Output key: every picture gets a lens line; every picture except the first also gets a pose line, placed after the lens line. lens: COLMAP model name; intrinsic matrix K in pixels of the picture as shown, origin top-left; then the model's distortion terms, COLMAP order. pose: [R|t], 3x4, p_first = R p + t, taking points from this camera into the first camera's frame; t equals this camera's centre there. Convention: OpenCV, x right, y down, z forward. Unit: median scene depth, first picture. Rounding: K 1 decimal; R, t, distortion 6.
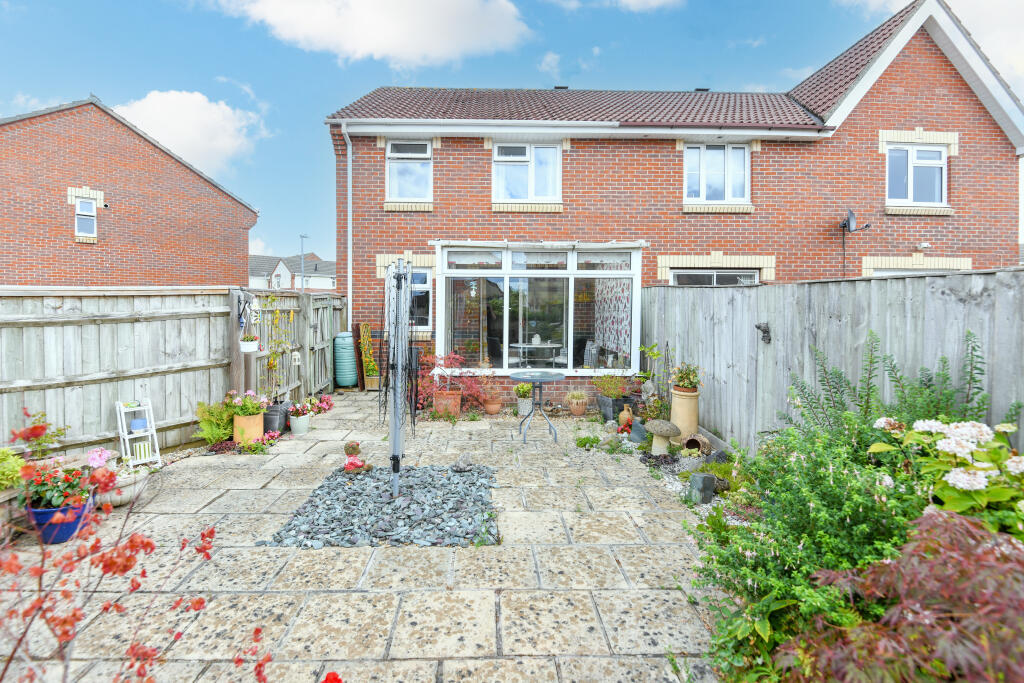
lens RADIAL K [[484.3, 0, 500.7], [0, 484.3, 316.7], [0, 0, 1]] dist [-0.000797, -0.000281]
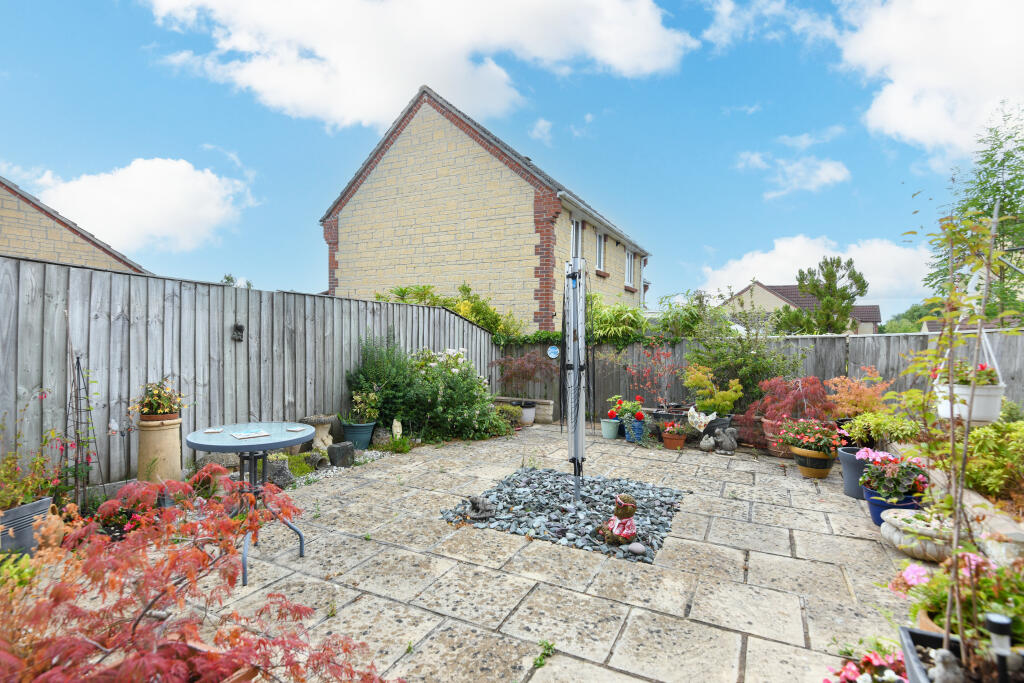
lens RADIAL K [[507.0, 0, 512.0], [0, 507.0, 341.5], [0, 0, 1]] dist [-0.000810, -0.000142]
pose [[-0.881709, -0.017488, 0.471470, -0.605677], [-0.002834, 0.999491, 0.031775, 0.023174], [-0.471786, 0.026680, -0.881309, 2.056239]]
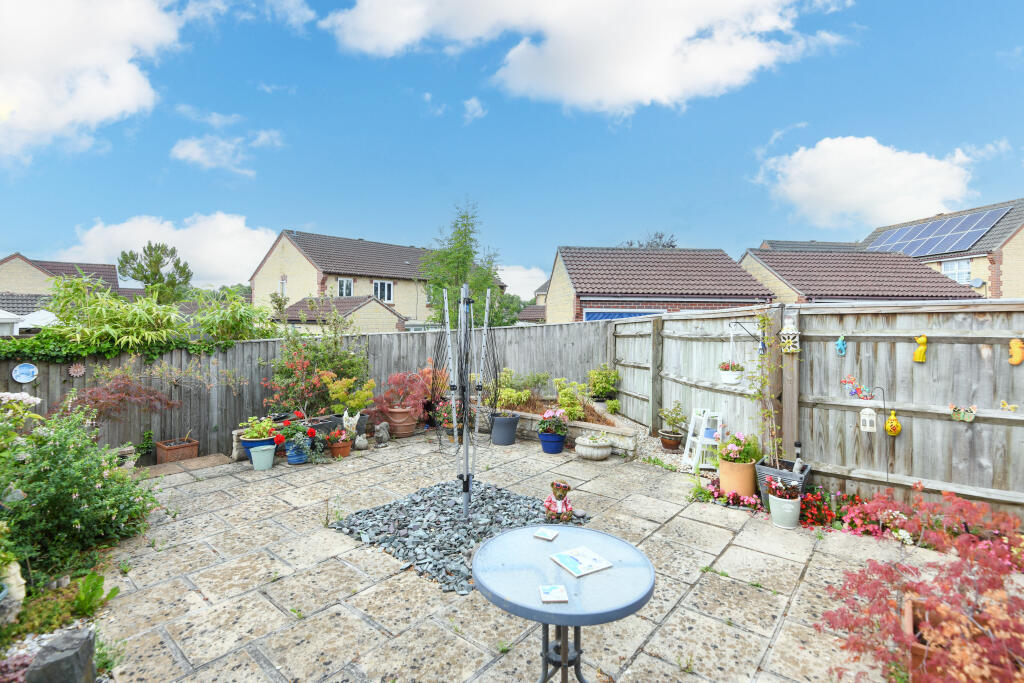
lens RADIAL K [[484.3, 0, 500.7], [0, 484.3, 316.7], [0, 0, 1]] dist [-0.000797, -0.000281]
pose [[-0.673475, -0.001886, -0.739208, 0.516563], [-0.016453, 0.999787, 0.012439, -0.067196], [0.739027, 0.020539, -0.673362, 1.837317]]
